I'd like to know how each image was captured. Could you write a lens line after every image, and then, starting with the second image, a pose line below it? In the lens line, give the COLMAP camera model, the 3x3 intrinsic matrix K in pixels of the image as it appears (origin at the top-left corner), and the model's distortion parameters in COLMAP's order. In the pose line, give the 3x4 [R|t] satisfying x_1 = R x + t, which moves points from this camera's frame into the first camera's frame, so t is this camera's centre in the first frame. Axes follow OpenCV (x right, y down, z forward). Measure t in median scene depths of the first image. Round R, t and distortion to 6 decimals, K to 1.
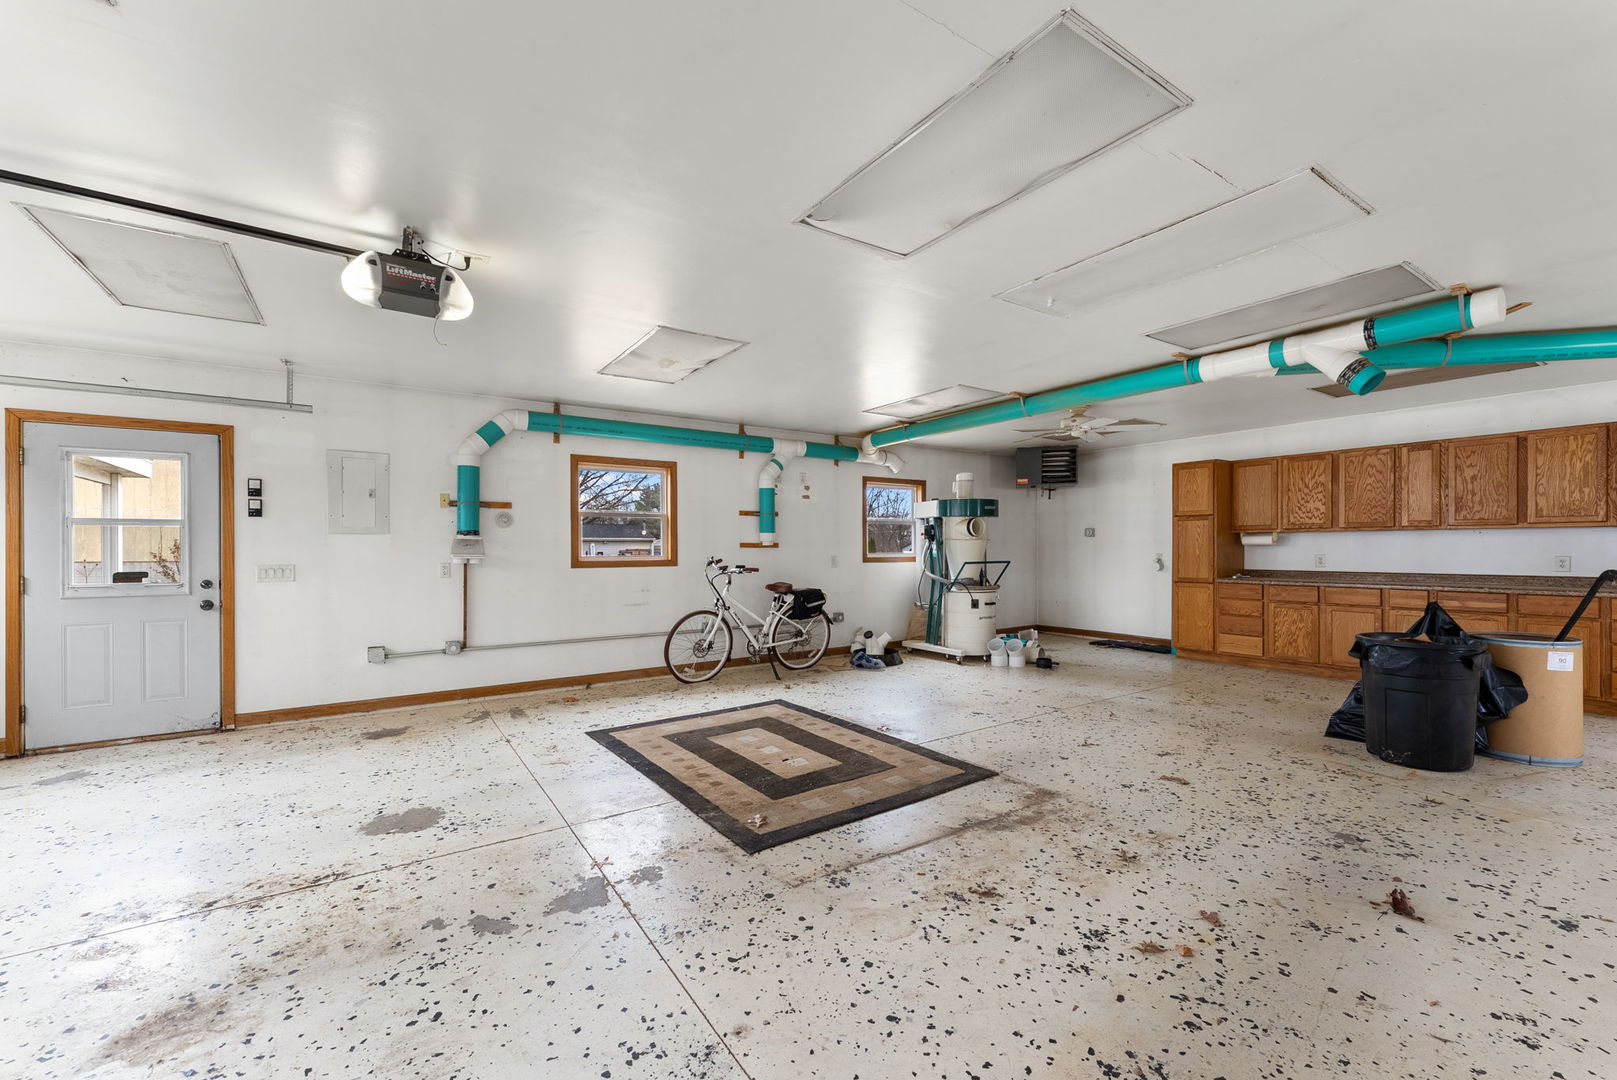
lens RADIAL K [[648.1, 0, 803.5], [0, 648.1, 547.5], [0, 0, 1]] dist [-0.000768, -0.000326]
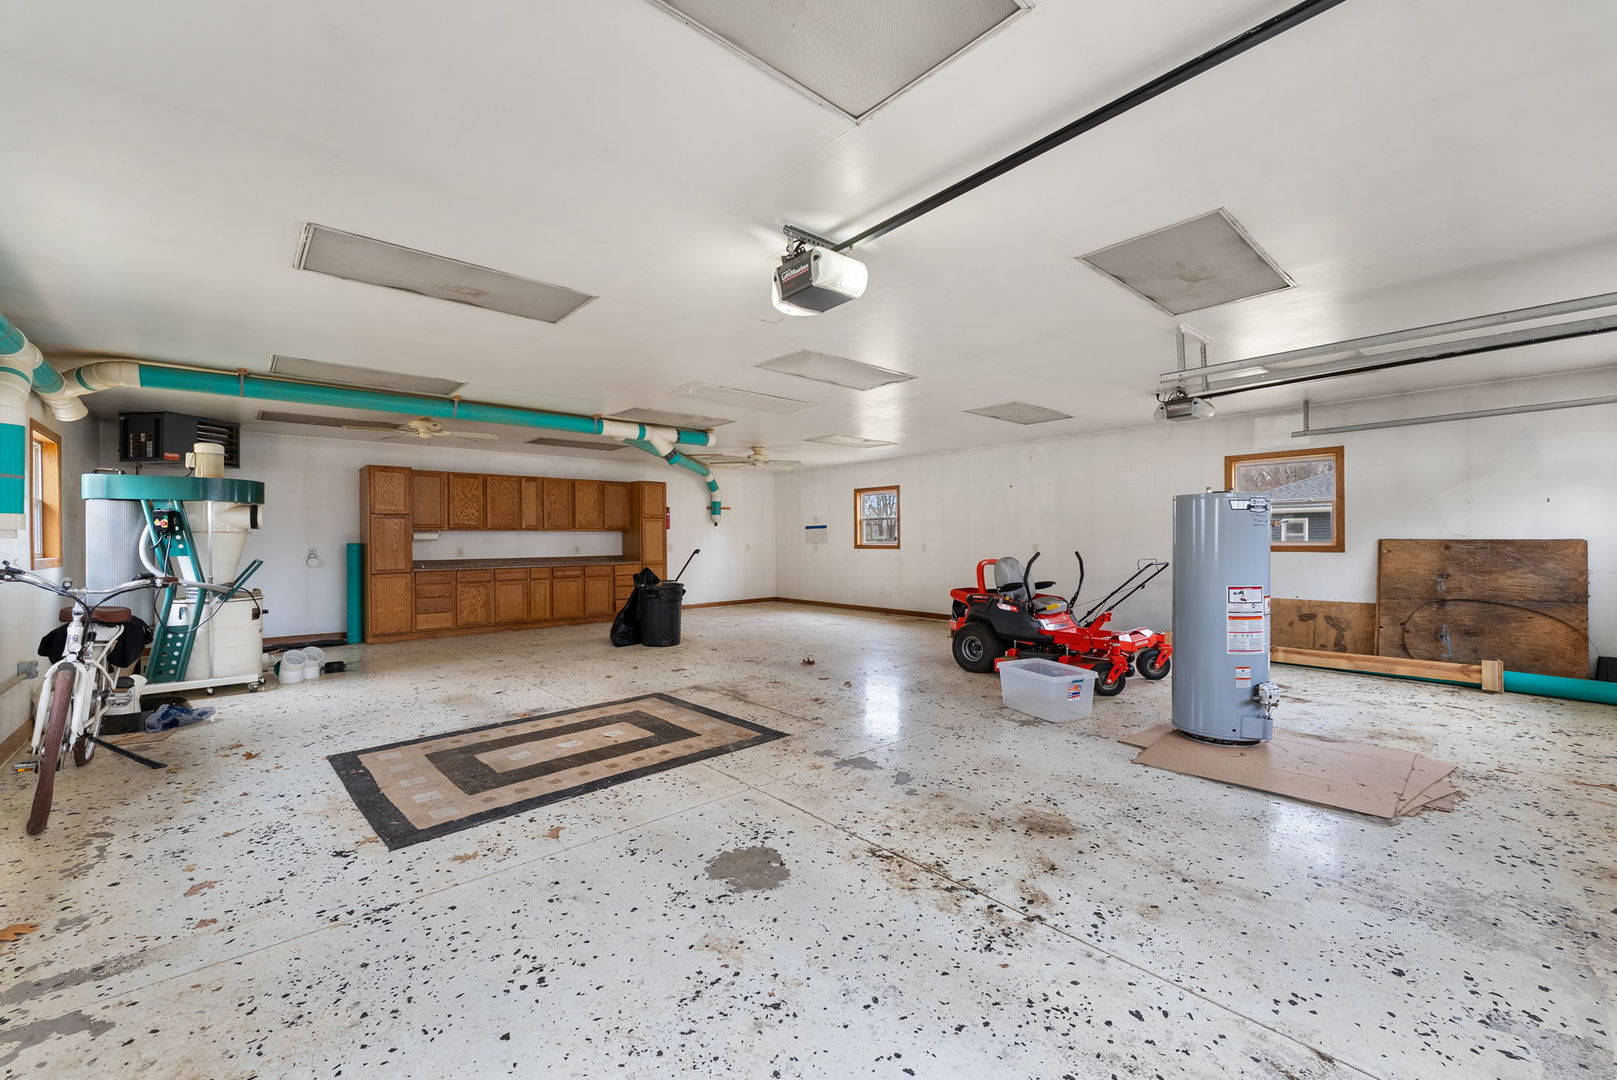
lens RADIAL K [[648.1, 0, 805.6], [0, 648.1, 539.3], [0, 0, 1]] dist [-0.000768, -0.000326]
pose [[-0.135236, 0.004733, 0.990802, -1.180332], [0.007355, 0.999966, -0.003773, 0.007958], [-0.990786, 0.006777, -0.135267, 0.849780]]
